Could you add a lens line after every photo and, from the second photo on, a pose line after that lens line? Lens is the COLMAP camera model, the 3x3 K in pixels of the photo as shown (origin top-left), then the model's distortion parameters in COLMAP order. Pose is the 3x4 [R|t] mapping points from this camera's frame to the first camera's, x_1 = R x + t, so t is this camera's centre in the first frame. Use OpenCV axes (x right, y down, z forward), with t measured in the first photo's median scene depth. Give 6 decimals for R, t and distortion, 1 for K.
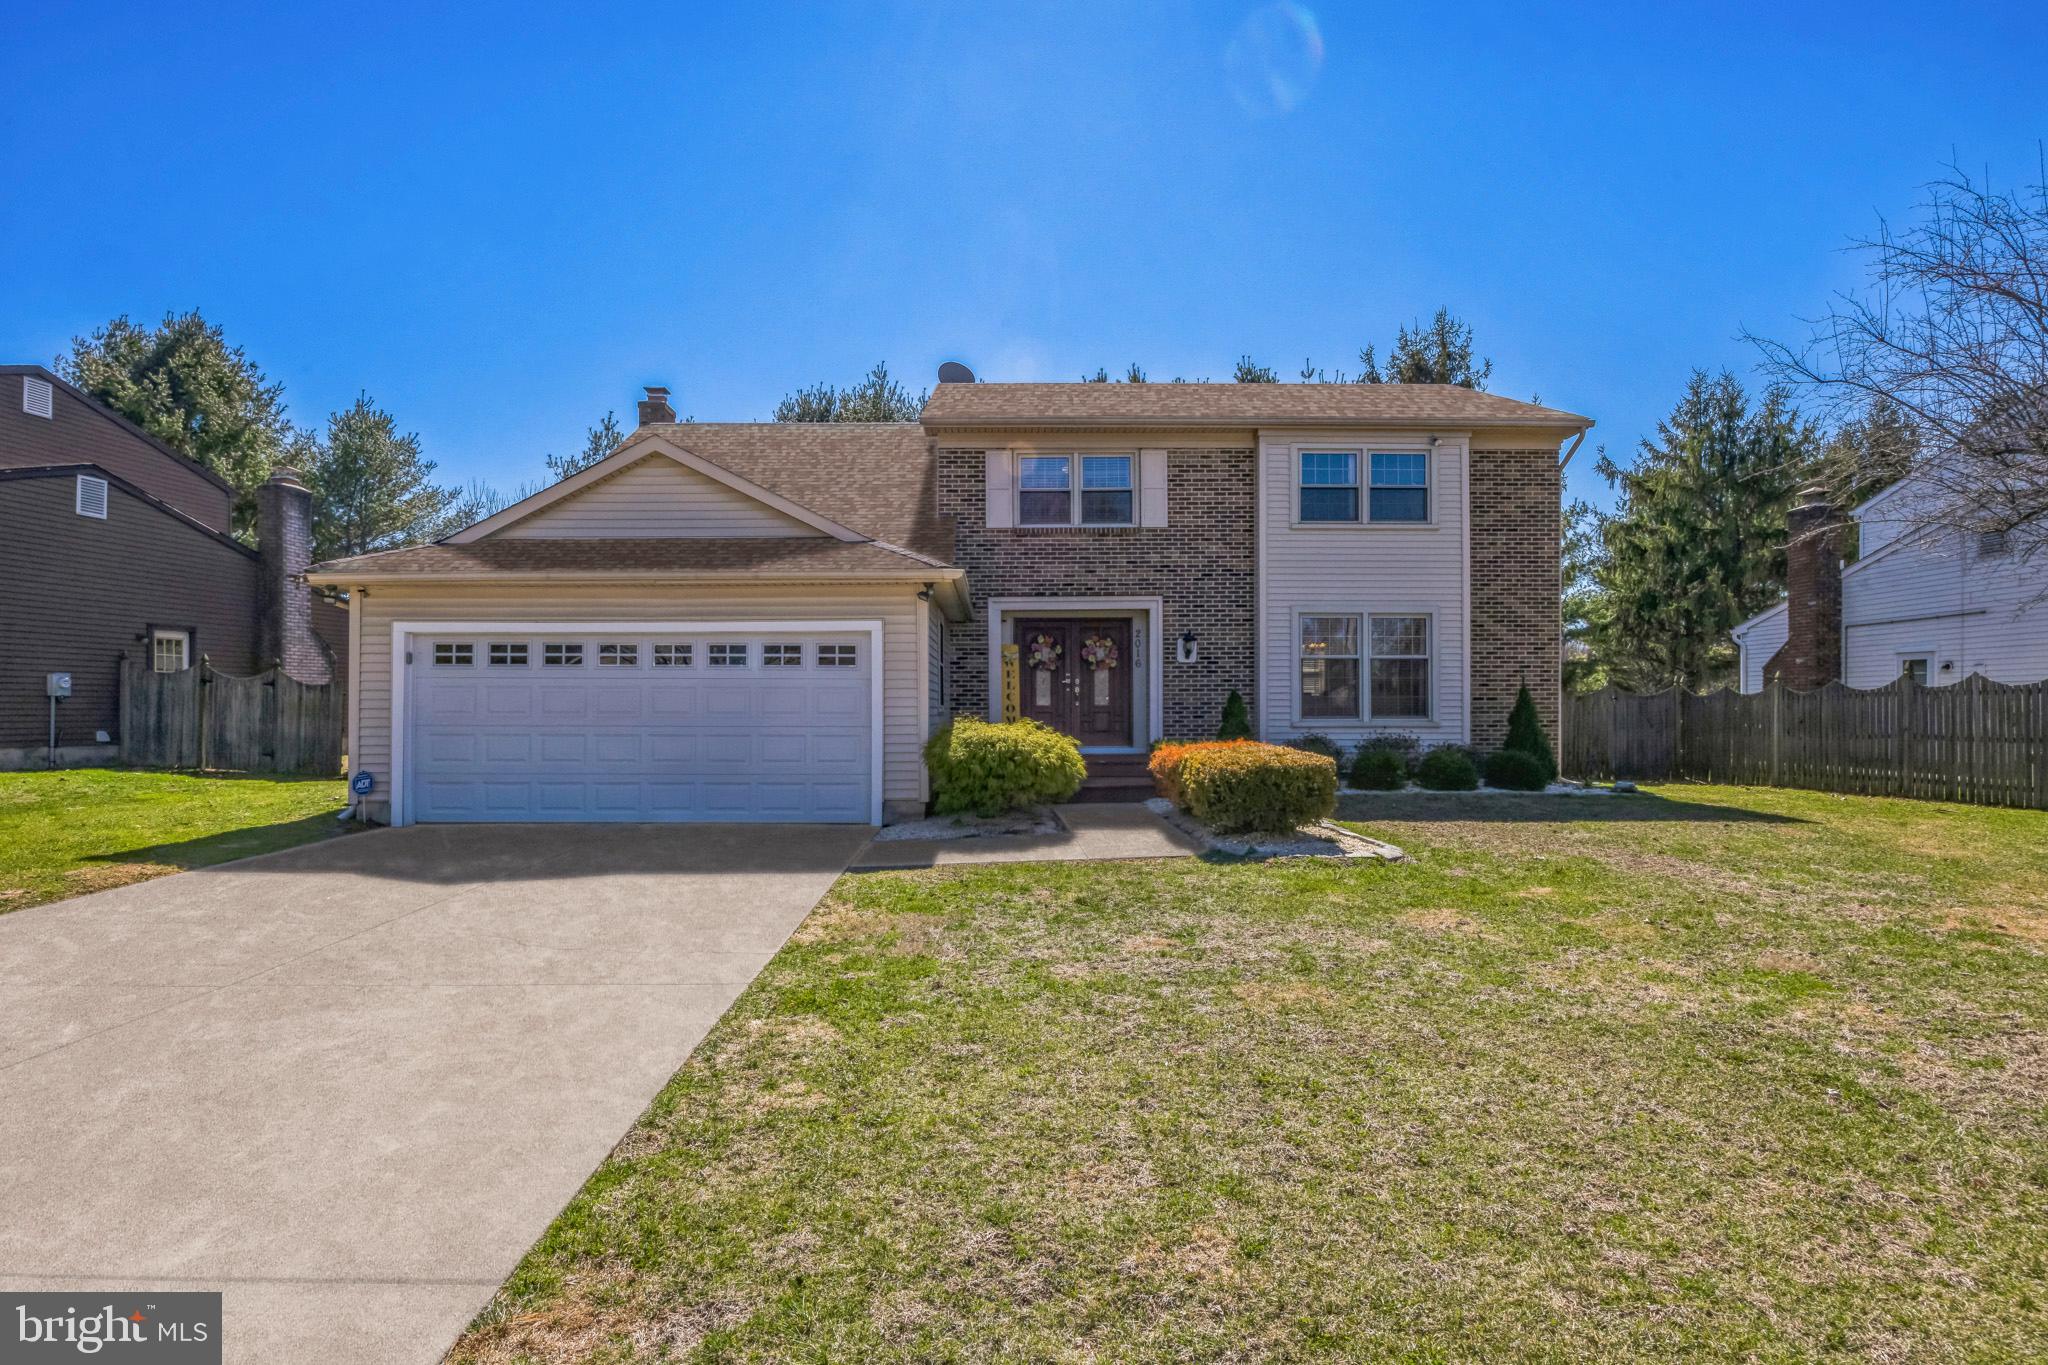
lens RADIAL K [[1054.9, 0, 1028.5], [0, 1054.9, 700.4], [0, 0, 1]] dist [-0.009730, 0.000181]
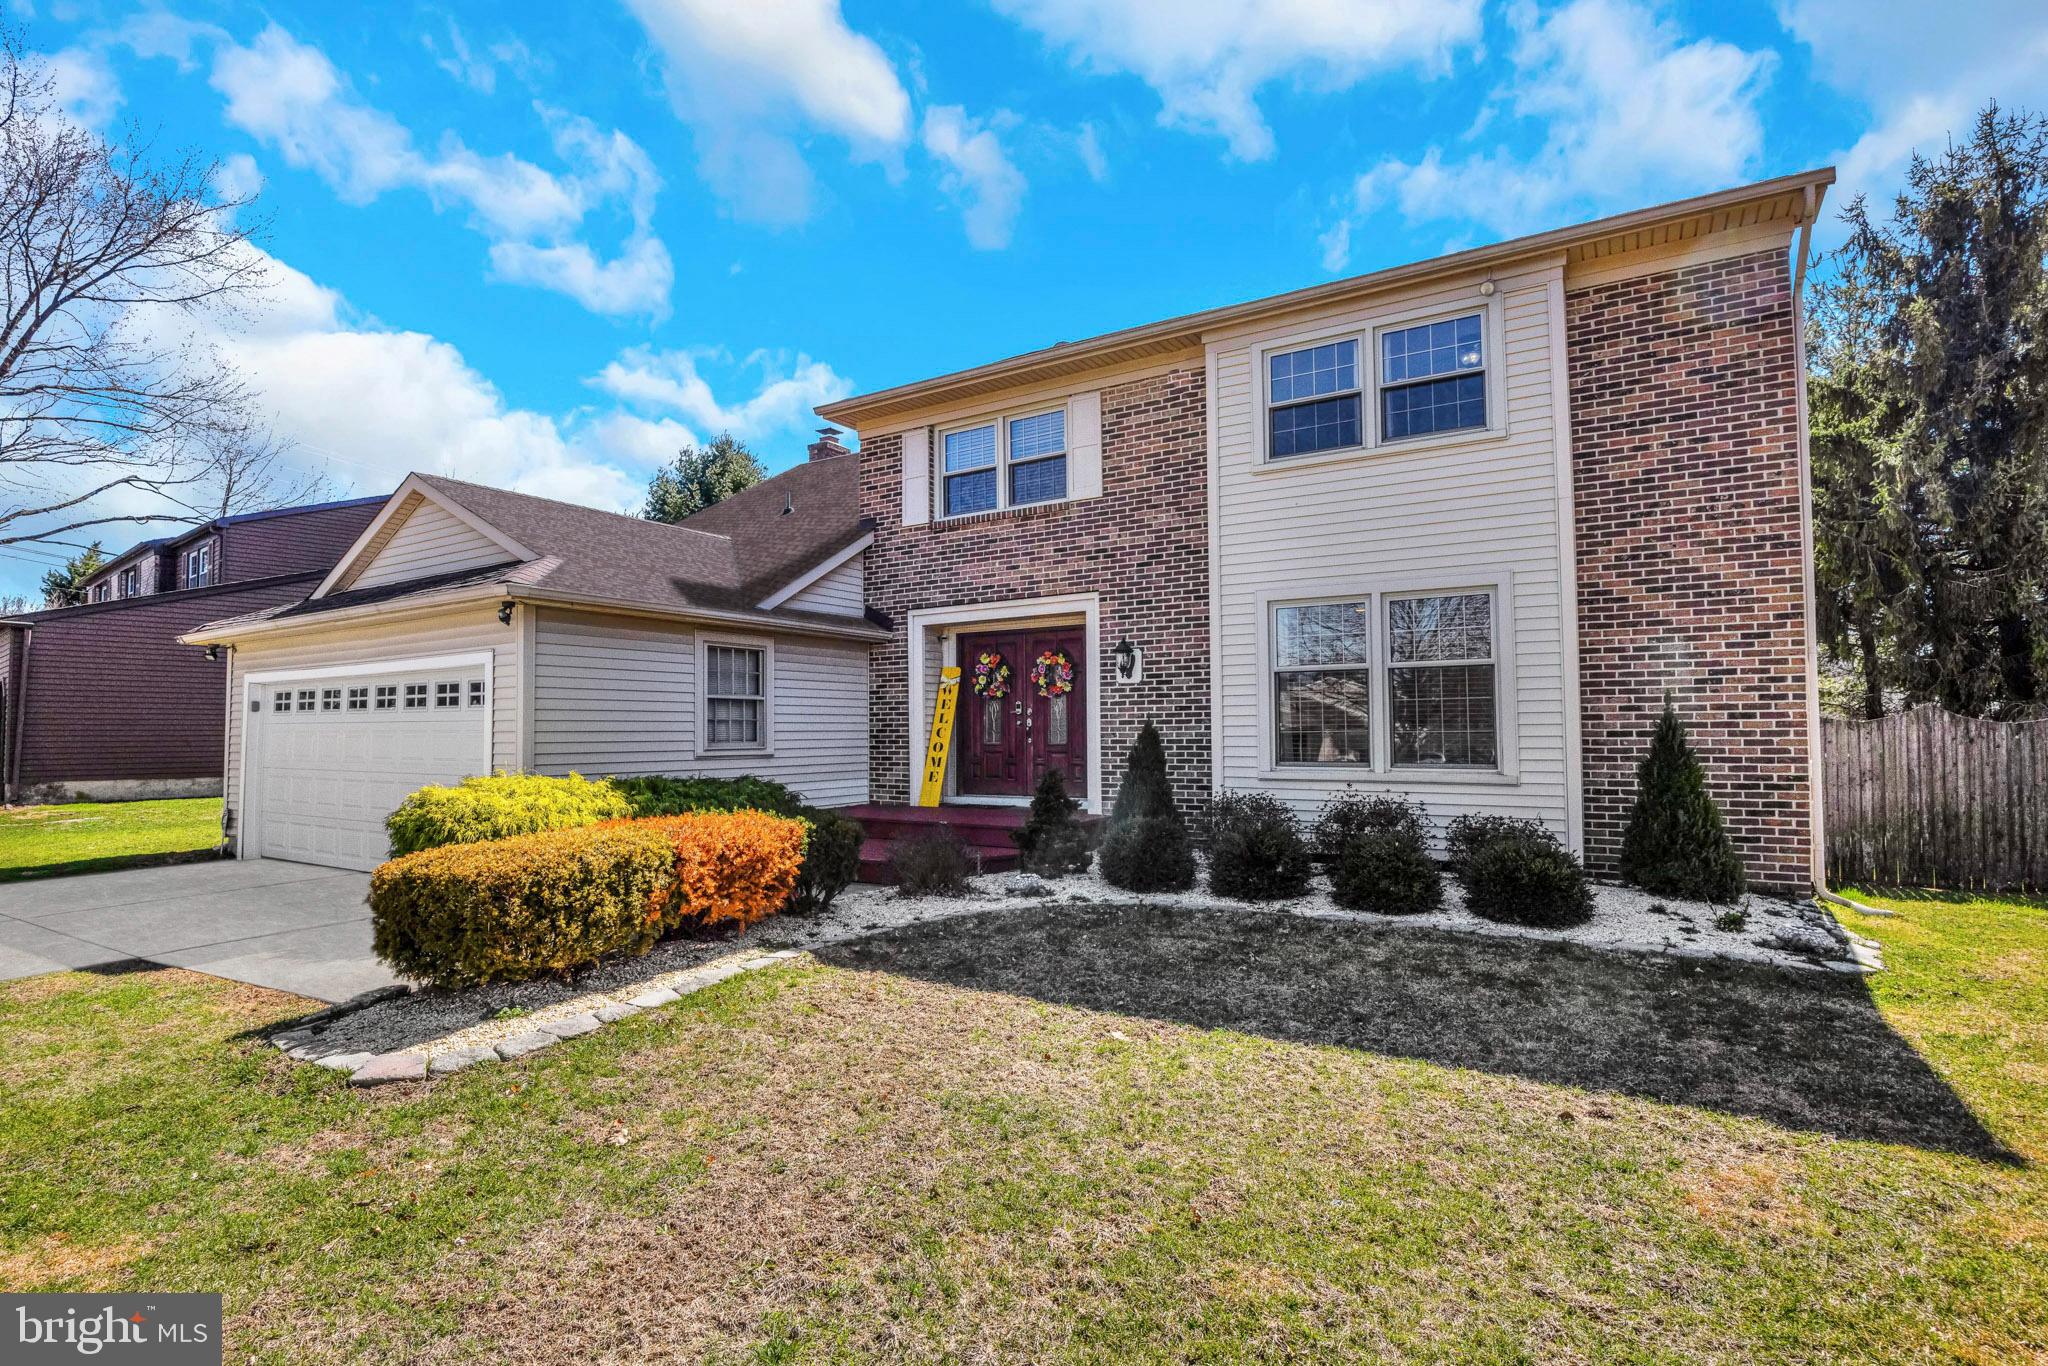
lens RADIAL K [[996.8, 0, 1010.0], [0, 996.8, 687.1], [0, 0, 1]] dist [-0.013025, -0.000152]
pose [[0.836039, -0.027975, -0.547956, 0.449340], [0.009995, 0.999310, -0.035768, -0.010507], [0.548579, 0.024427, 0.835742, 0.400212]]
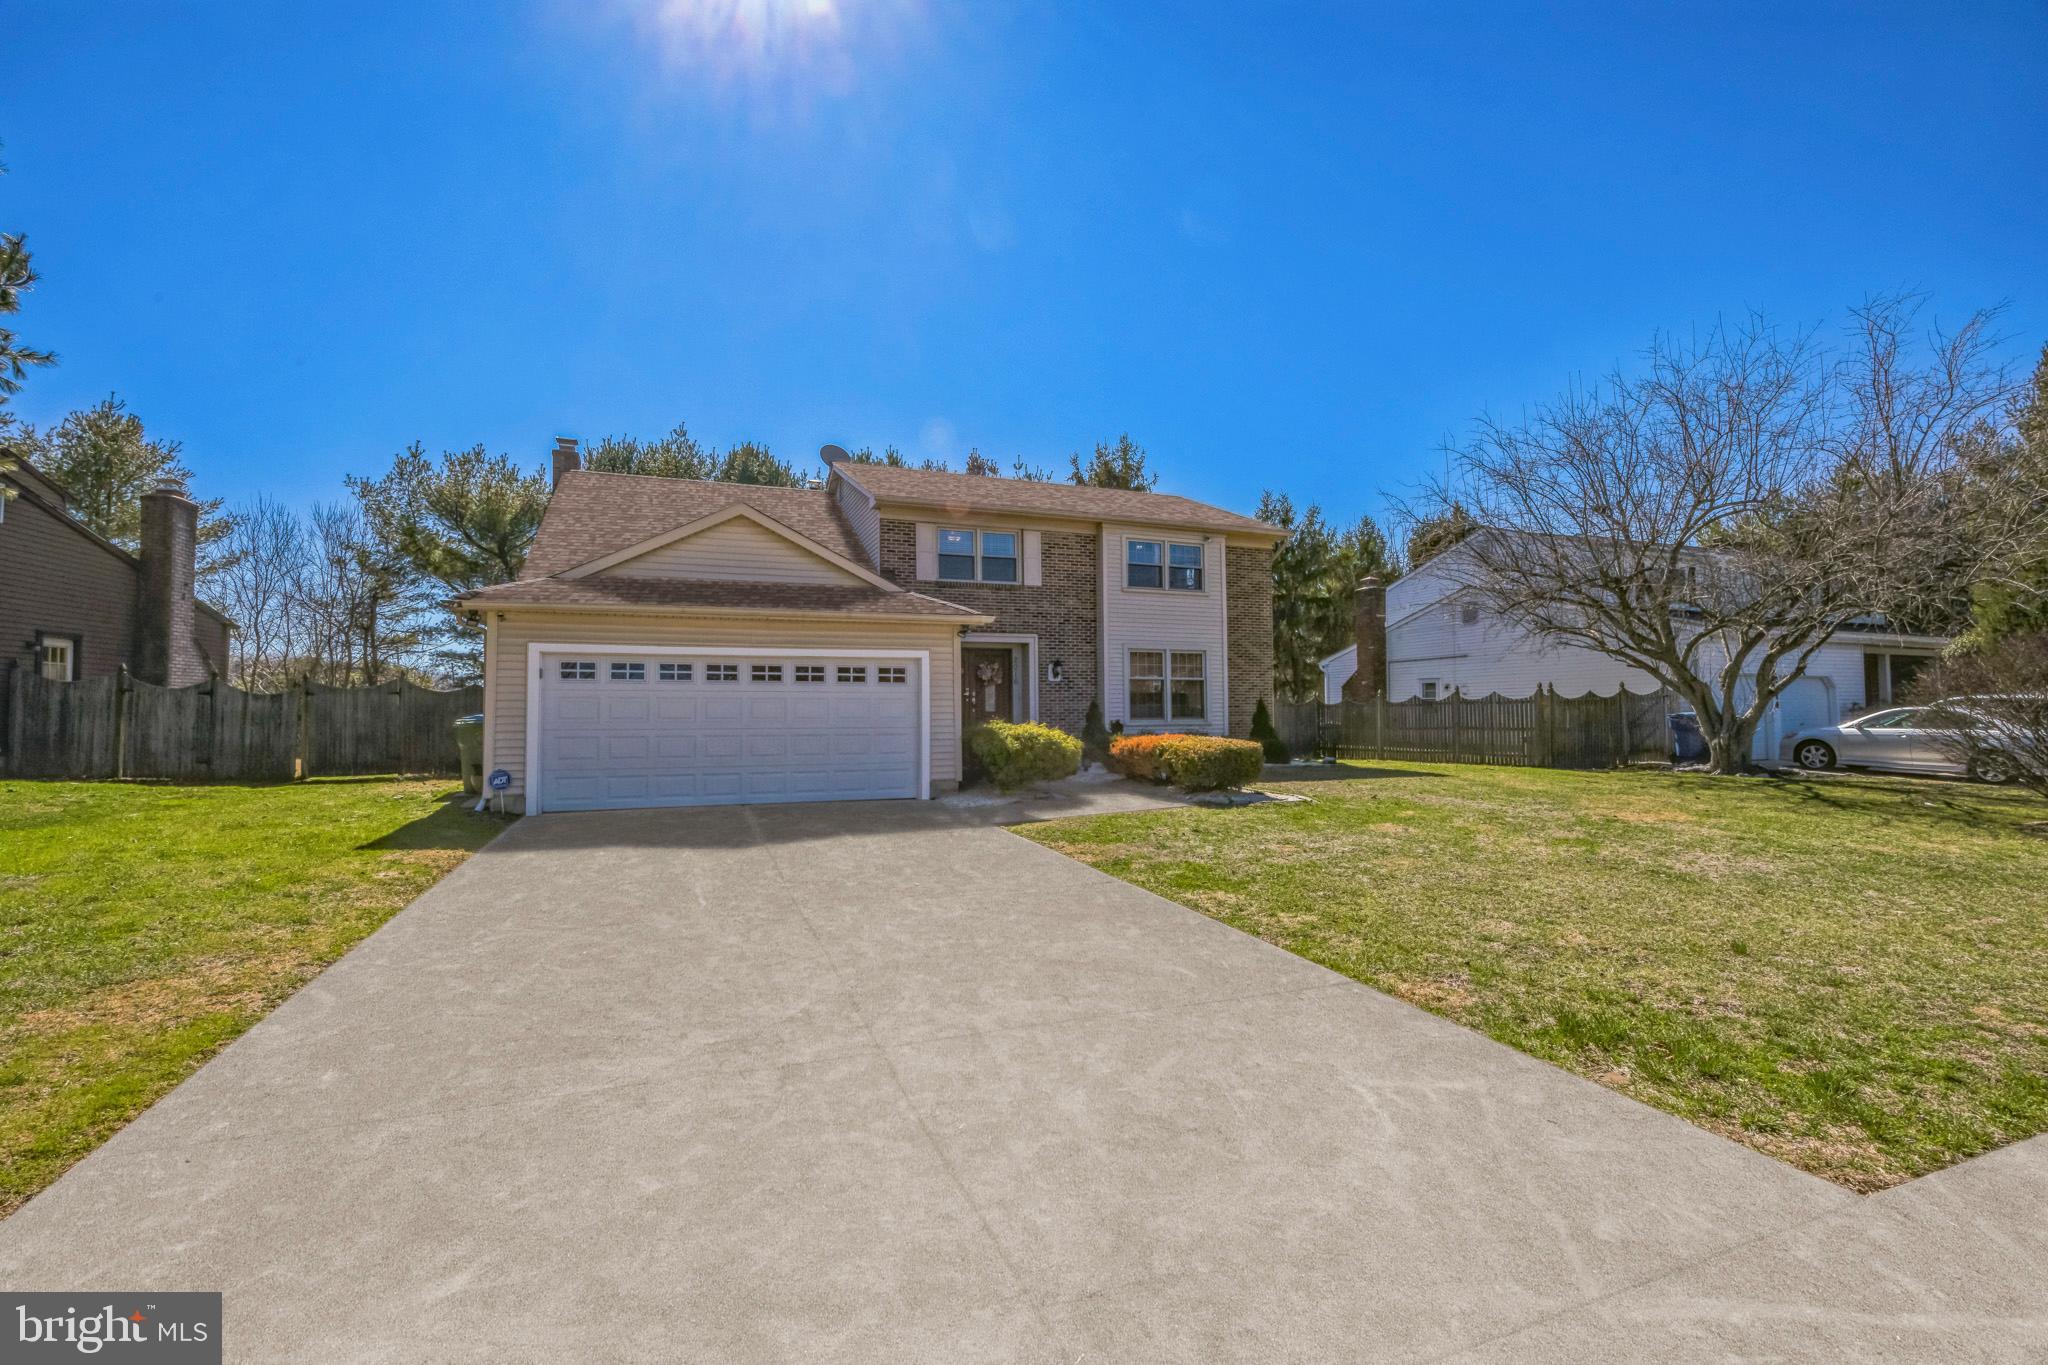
lens RADIAL K [[859.6, 0, 1027.3], [0, 859.6, 680.4], [0, 0, 1]] dist [-0.014825, -0.000532]
pose [[0.935185, 0.009513, 0.354033, -0.294507], [0.002282, 0.999457, -0.032884, 0.000679], [-0.354153, 0.031560, 0.934655, -0.069940]]
